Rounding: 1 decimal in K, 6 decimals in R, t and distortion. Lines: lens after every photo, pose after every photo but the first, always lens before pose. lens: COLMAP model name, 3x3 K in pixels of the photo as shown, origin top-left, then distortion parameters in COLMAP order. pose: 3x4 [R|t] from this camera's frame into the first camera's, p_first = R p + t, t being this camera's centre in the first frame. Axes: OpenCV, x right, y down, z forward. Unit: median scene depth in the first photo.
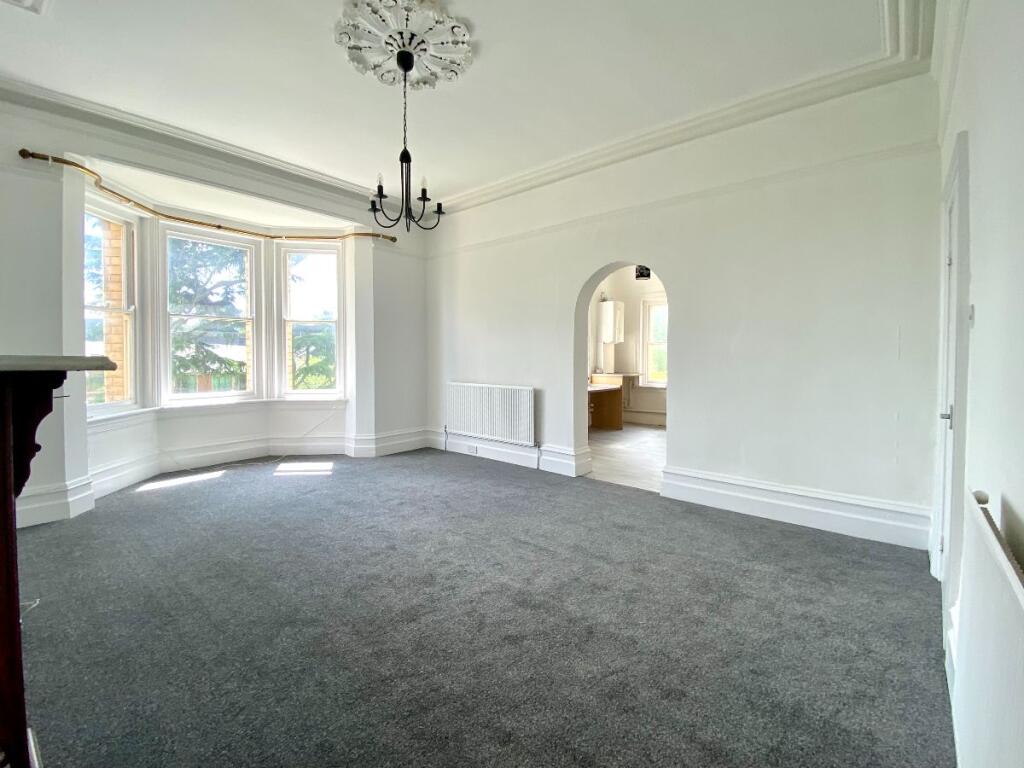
lens RADIAL K [[444.1, 0, 494.1], [0, 444.1, 371.3], [0, 0, 1]] dist [-0.000803, -0.000413]
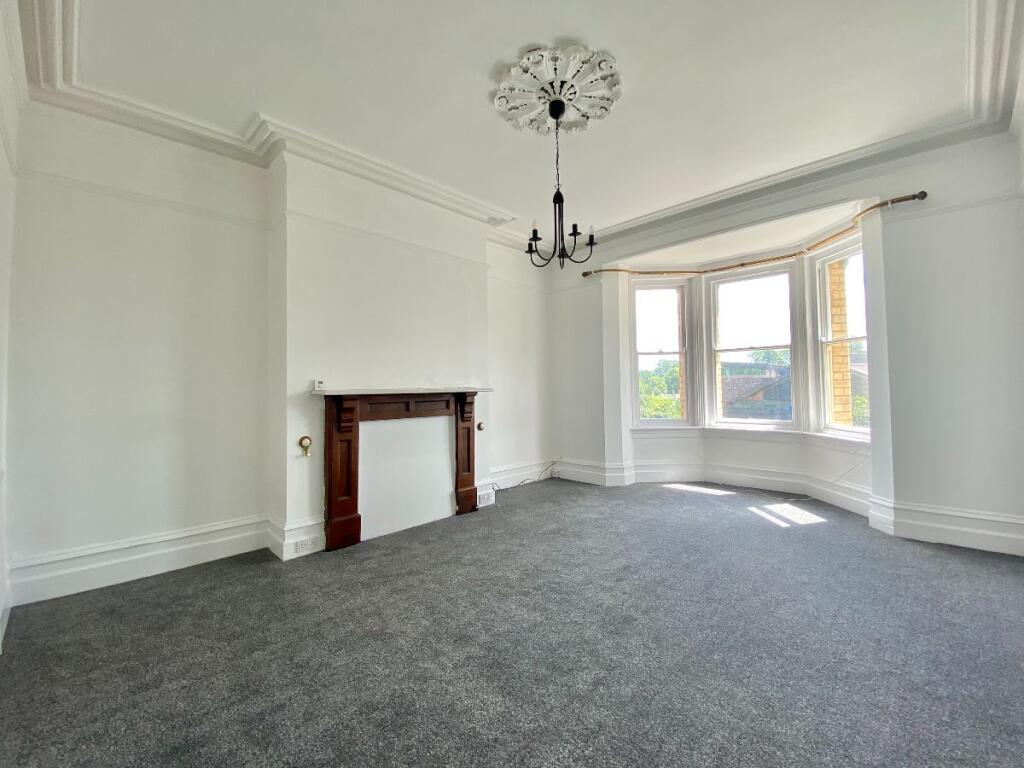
lens RADIAL K [[432.3, 0, 512.6], [0, 432.3, 387.1], [0, 0, 1]] dist [0.003978, 0.000221]
pose [[-0.053868, -0.000594, -0.998548, 0.493009], [-0.022479, 0.999747, 0.000618, -0.019435], [0.998295, 0.022479, -0.053868, 0.554648]]
